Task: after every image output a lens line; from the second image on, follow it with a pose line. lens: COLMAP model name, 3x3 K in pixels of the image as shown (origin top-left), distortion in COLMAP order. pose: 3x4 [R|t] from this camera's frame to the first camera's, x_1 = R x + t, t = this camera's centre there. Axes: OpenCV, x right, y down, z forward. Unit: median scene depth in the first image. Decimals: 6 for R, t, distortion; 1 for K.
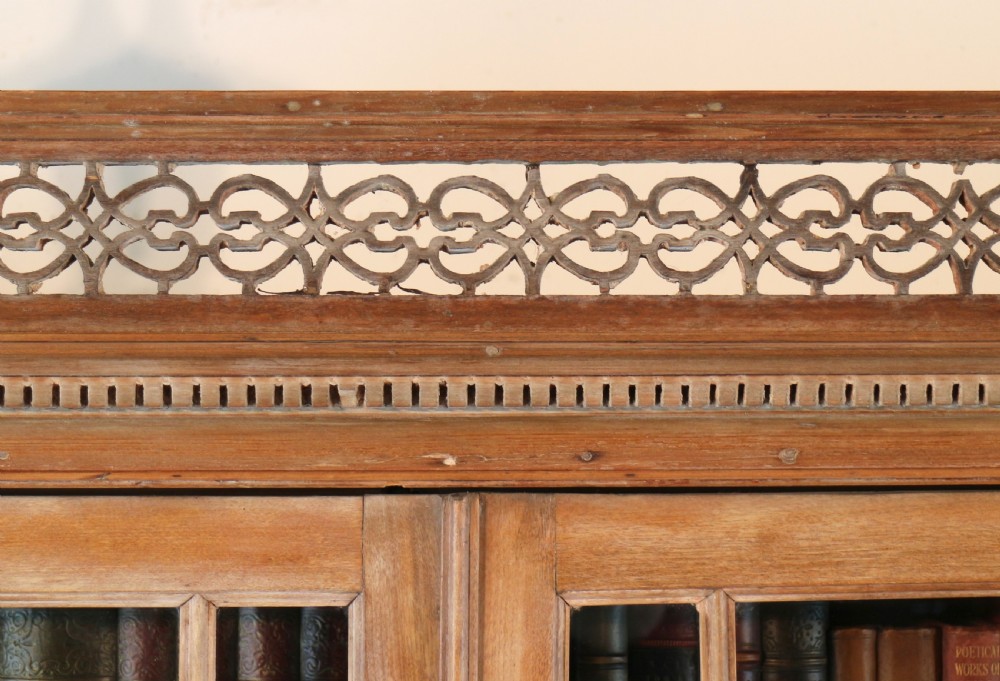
lens RADIAL K [[1663.9, 0, 515.4], [0, 1663.9, 378.0], [0, 0, 1]] dist [-0.041610, 0.000000]
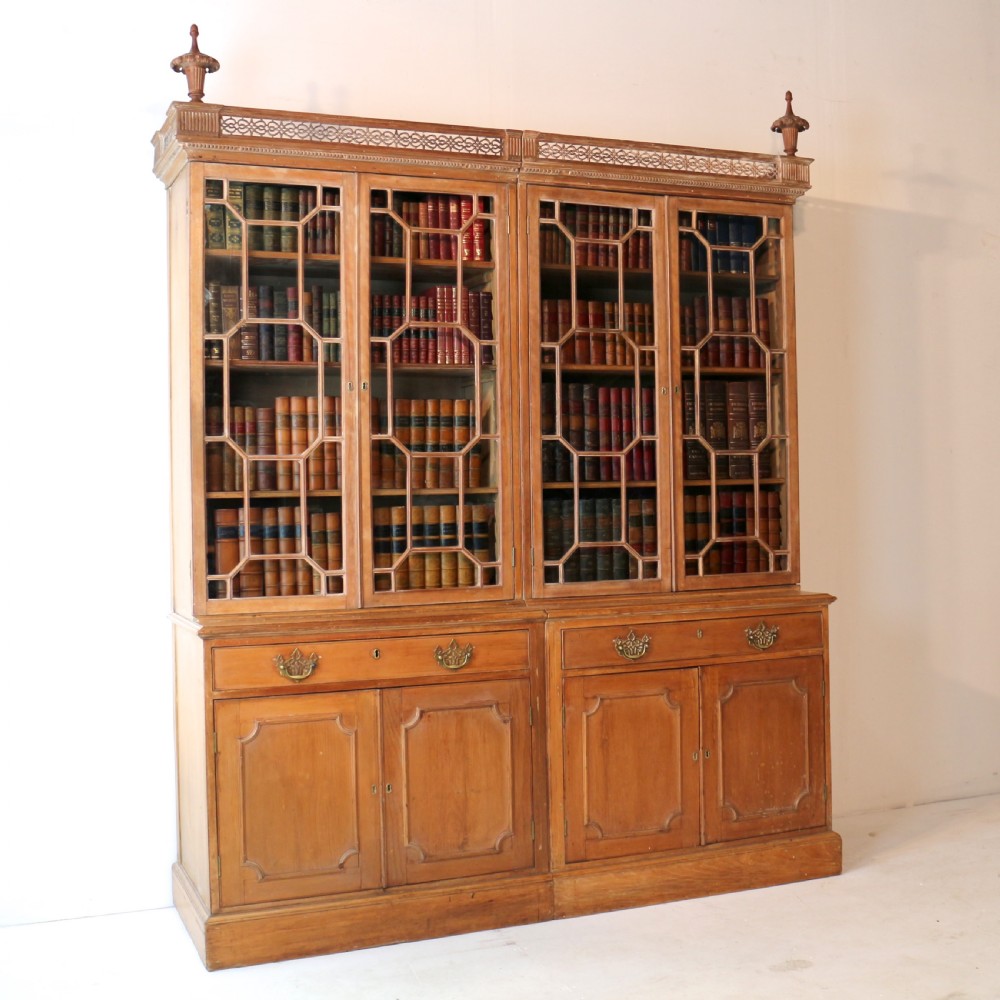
lens RADIAL K [[1454.6, 0, 637.9], [0, 1454.6, 464.9], [0, 0, 1]] dist [-0.129679, 0.000000]
pose [[0.906763, -0.008738, 0.421551, -1.614908], [-0.012892, 0.998743, 0.048433, 1.048835], [-0.421444, -0.049352, 0.905511, -5.393190]]
